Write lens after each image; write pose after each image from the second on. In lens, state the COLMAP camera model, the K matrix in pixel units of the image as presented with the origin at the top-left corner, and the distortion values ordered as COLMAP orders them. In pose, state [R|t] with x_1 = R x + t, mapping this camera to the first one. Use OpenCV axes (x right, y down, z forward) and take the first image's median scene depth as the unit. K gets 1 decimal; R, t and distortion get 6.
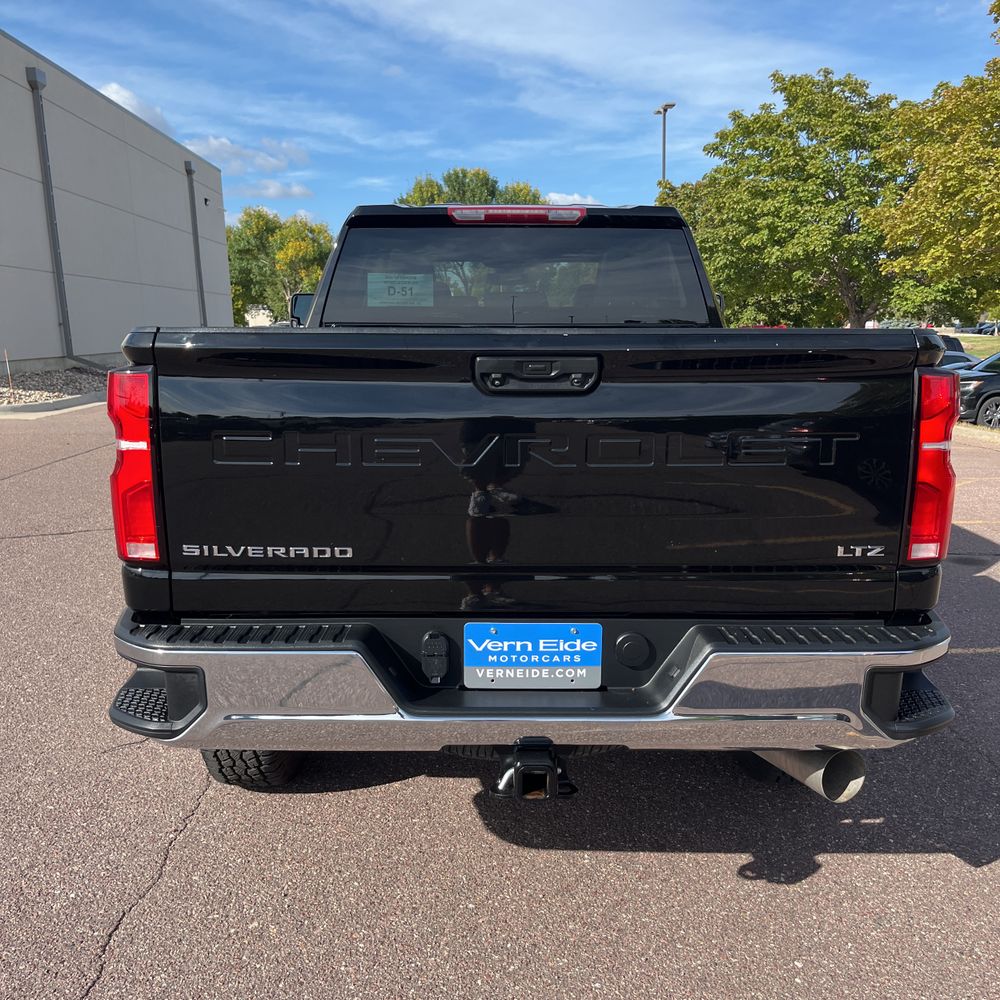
lens RADIAL K [[1014.7, 0, 501.2], [0, 1014.7, 514.5], [0, 0, 1]] dist [0.015173, 0.006239]
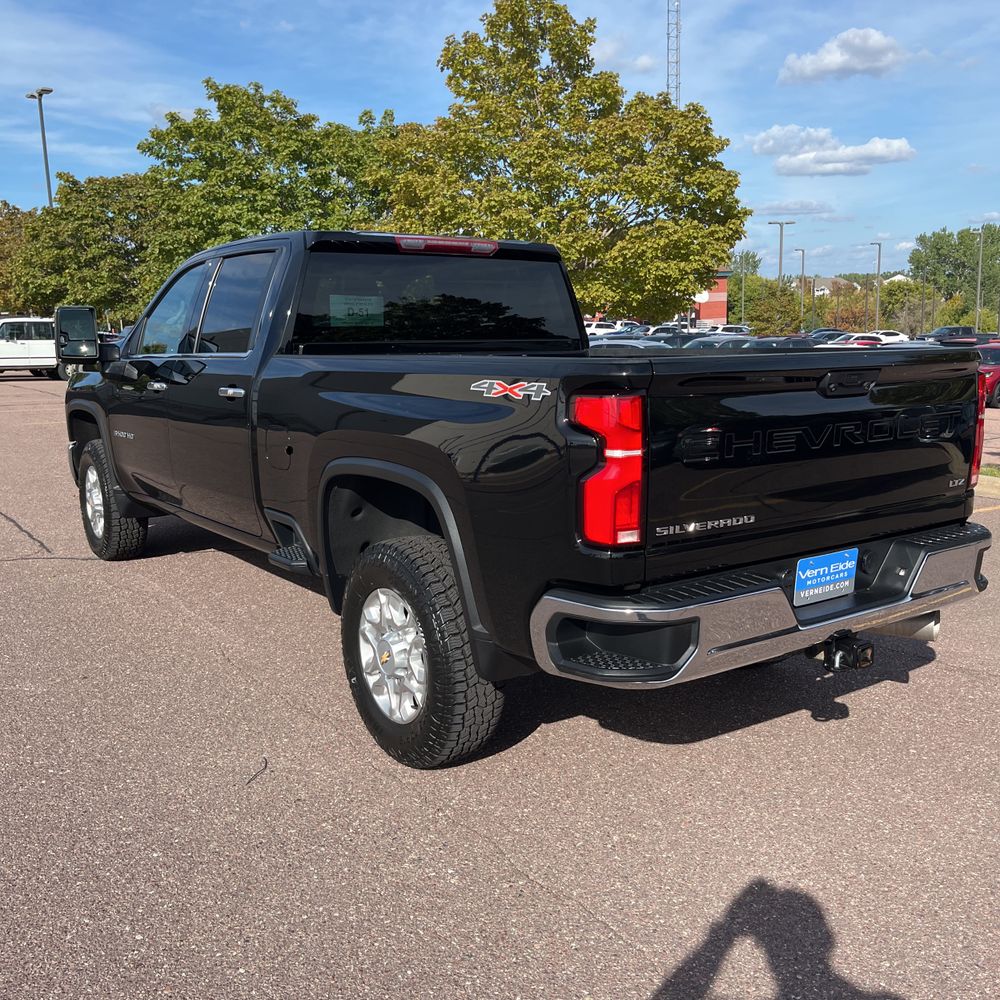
lens RADIAL K [[1009.8, 0, 500.5], [0, 1009.8, 522.1], [0, 0, 1]] dist [0.027680, 0.002283]
pose [[0.817966, -0.117100, 0.563222, -0.127053], [0.112178, 0.992736, 0.043486, -0.005908], [-0.564223, 0.027611, 0.825161, 0.007041]]
